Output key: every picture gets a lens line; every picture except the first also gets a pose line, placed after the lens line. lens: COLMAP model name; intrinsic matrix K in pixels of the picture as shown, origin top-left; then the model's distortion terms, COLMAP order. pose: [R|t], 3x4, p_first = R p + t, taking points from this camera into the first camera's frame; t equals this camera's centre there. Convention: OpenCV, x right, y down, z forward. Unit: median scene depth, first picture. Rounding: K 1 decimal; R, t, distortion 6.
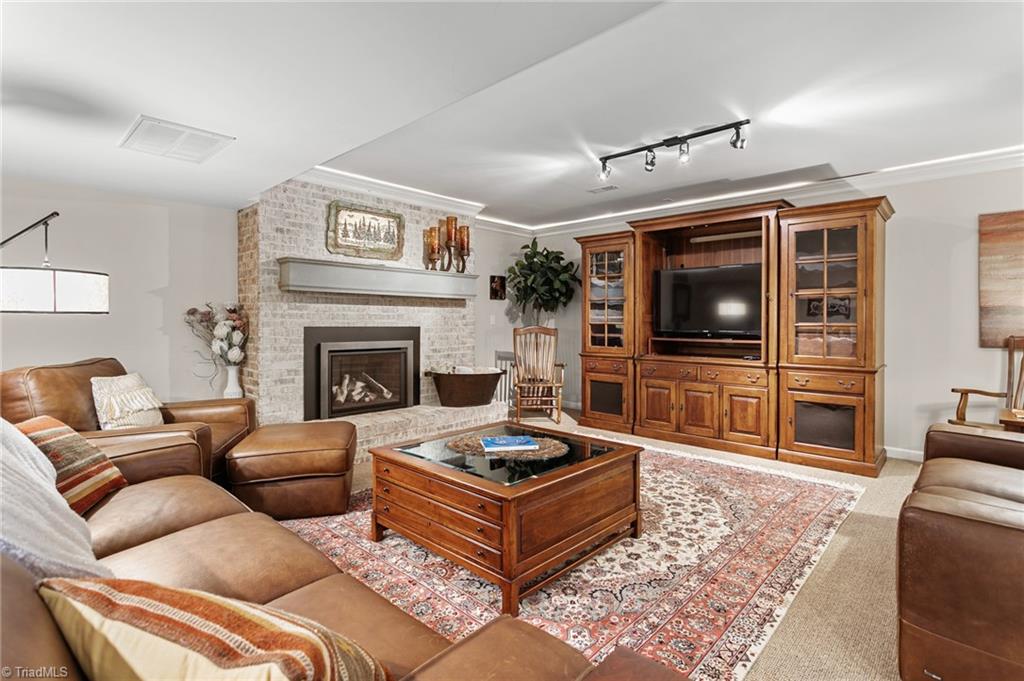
lens RADIAL K [[487.5, 0, 512.7], [0, 487.5, 329.6], [0, 0, 1]] dist [0.002042, -0.000016]
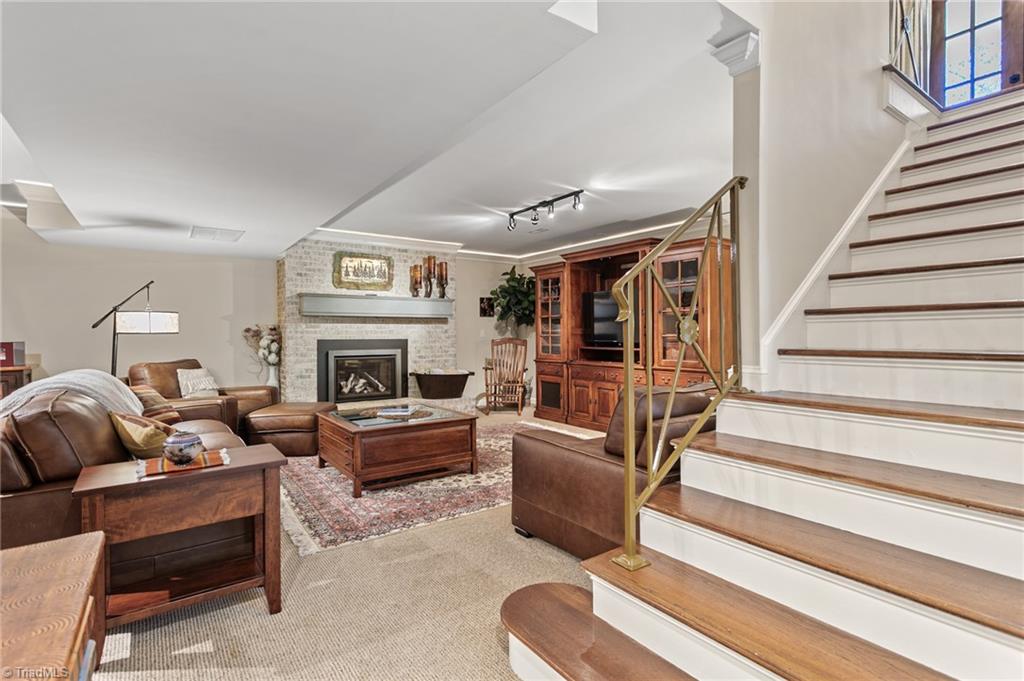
lens RADIAL K [[487.5, 0, 511.3], [0, 487.5, 341.6], [0, 0, 1]] dist [0.002042, -0.000016]
pose [[0.980690, -0.004949, -0.195504, 0.429200], [0.005022, 0.999987, -0.000123, 0.003268], [0.195502, -0.000861, 0.980703, -0.316093]]
